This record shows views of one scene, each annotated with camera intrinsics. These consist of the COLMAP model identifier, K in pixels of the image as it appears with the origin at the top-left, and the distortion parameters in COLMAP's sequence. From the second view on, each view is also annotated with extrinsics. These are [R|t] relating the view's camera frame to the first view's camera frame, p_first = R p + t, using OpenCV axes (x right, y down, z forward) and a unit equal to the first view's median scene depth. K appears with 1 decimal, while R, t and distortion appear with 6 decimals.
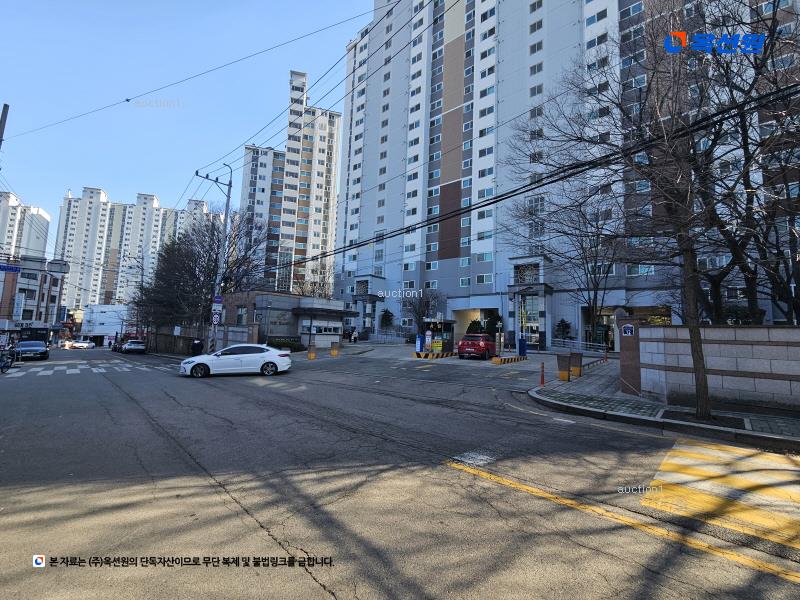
lens RADIAL K [[324.3, 0, 400.0], [0, 324.3, 300.0], [0, 0, 1]] dist [-0.001006, -0.000054]
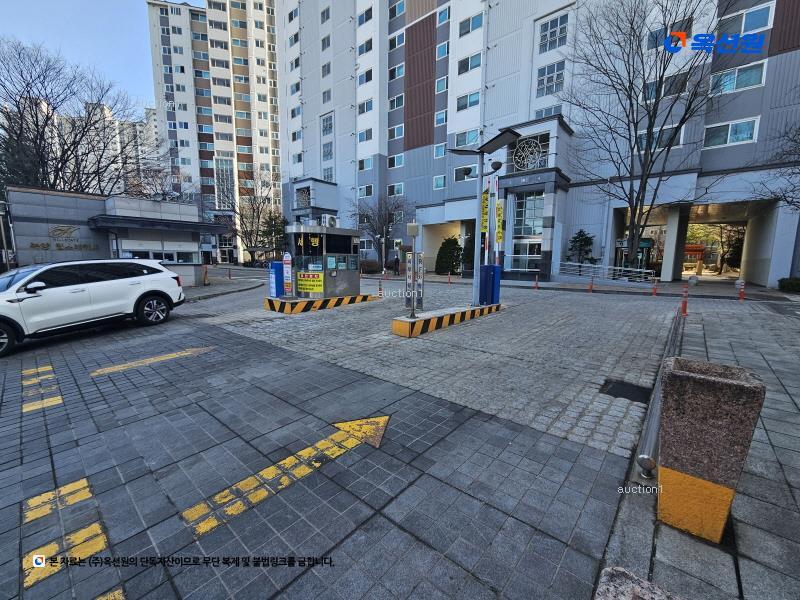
lens RADIAL K [[328.3, 0, 400.0], [0, 328.3, 300.0], [0, 0, 1]] dist [0.007914, -0.004345]
pose [[0.999461, -0.022613, -0.023807, 0.113631], [0.027347, 0.974569, 0.222414, 0.027279], [0.018172, -0.222945, 0.974662, 0.238979]]
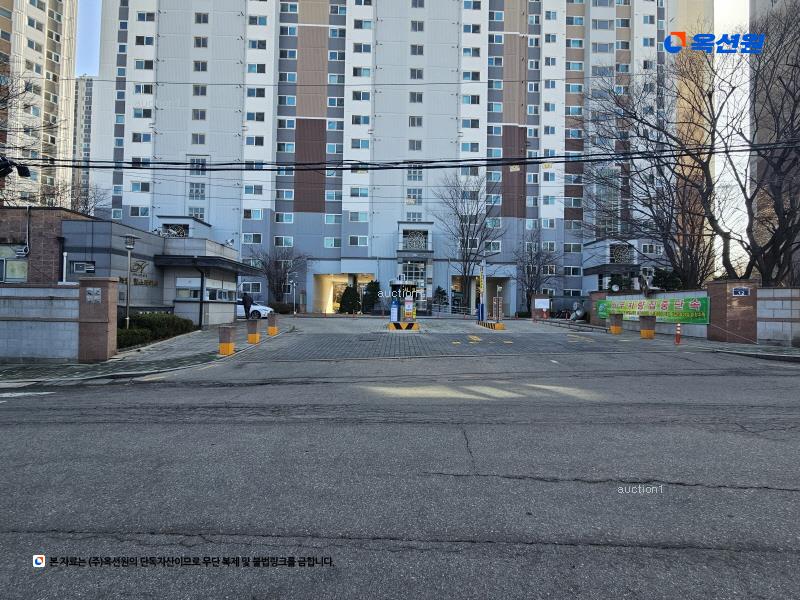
lens RADIAL K [[328.3, 0, 400.0], [0, 328.3, 300.0], [0, 0, 1]] dist [0.007914, -0.004345]
pose [[0.764007, -0.007026, 0.645169, -0.204644], [-0.054533, 0.995660, 0.075420, 0.020072], [-0.642899, -0.092804, 0.760308, 0.171868]]
